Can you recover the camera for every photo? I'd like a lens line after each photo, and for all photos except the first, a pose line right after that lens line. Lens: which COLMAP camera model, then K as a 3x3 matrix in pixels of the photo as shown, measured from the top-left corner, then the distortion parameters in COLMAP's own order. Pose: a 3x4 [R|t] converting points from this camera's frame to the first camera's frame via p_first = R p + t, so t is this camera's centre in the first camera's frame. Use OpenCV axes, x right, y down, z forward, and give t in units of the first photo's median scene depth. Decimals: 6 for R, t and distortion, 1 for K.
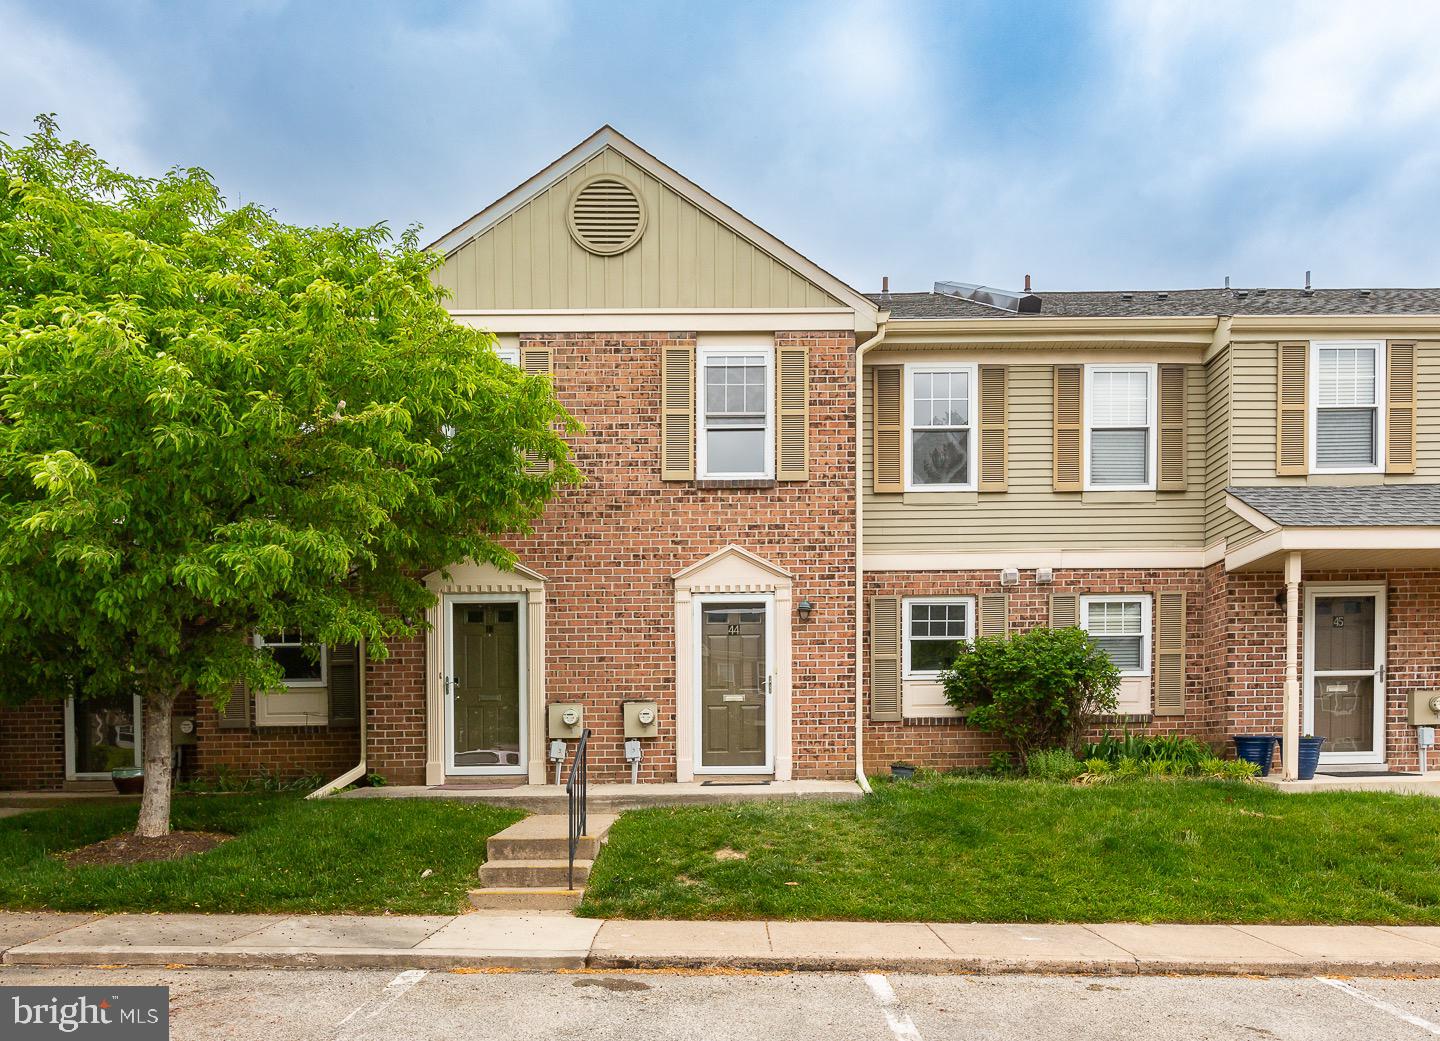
lens RADIAL K [[972.9, 0, 719.9], [0, 972.9, 570.4], [0, 0, 1]] dist [-0.000525, -0.003343]
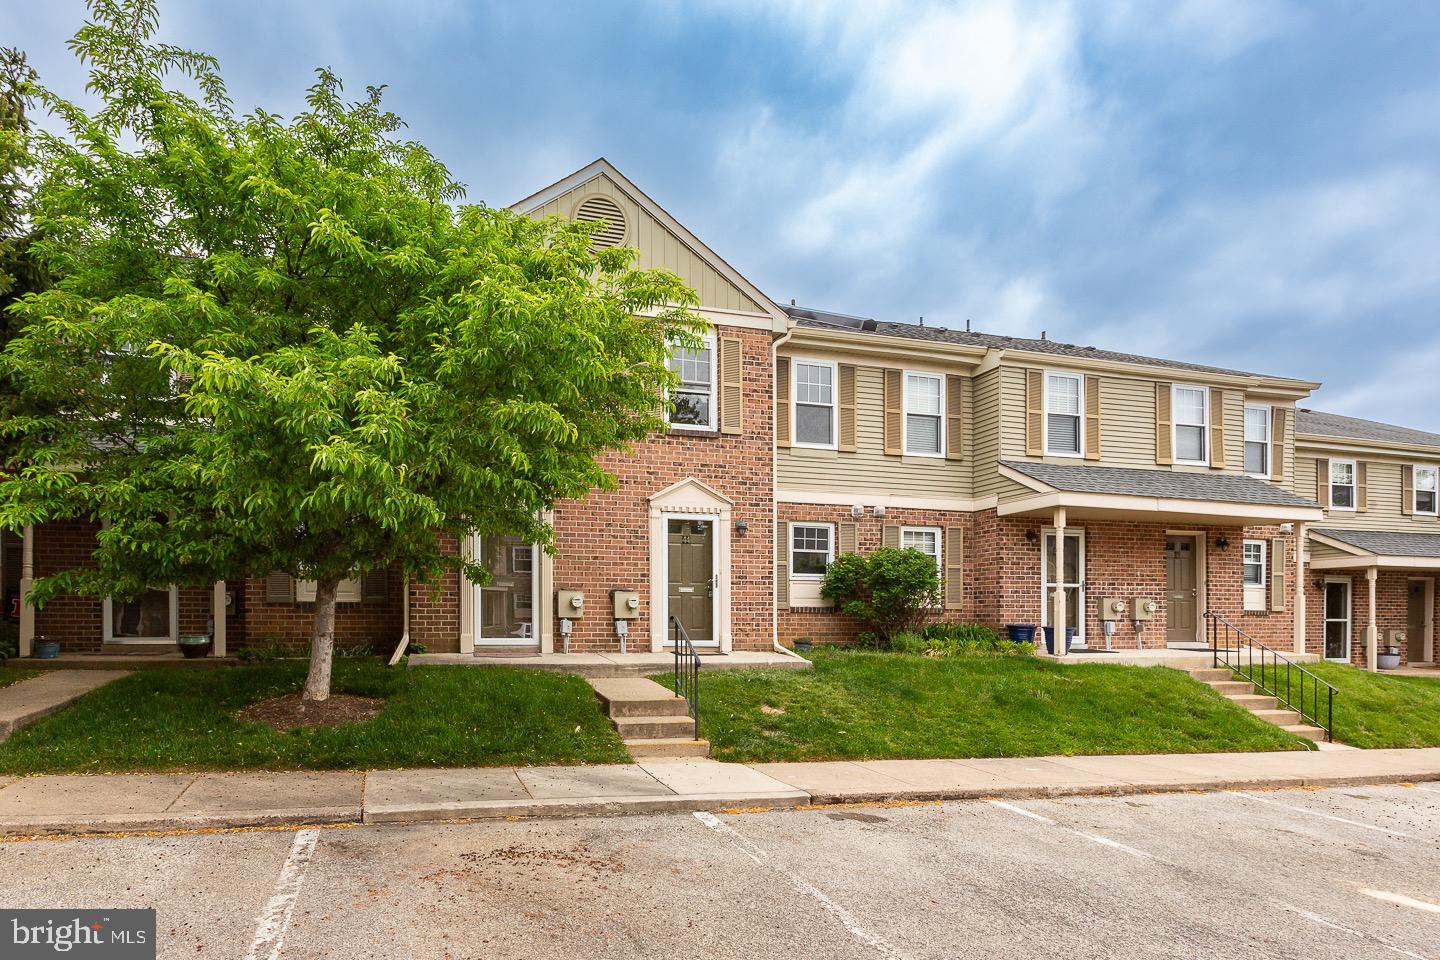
lens RADIAL K [[701.9, 0, 720.0], [0, 701.9, 480.0], [0, 0, 1]] dist [-0.002358, -0.000158]
pose [[0.972207, 0.065402, 0.224804, -0.163666], [-0.061253, 0.997799, -0.025388, -0.000217], [-0.225970, 0.010913, 0.974073, 0.030220]]
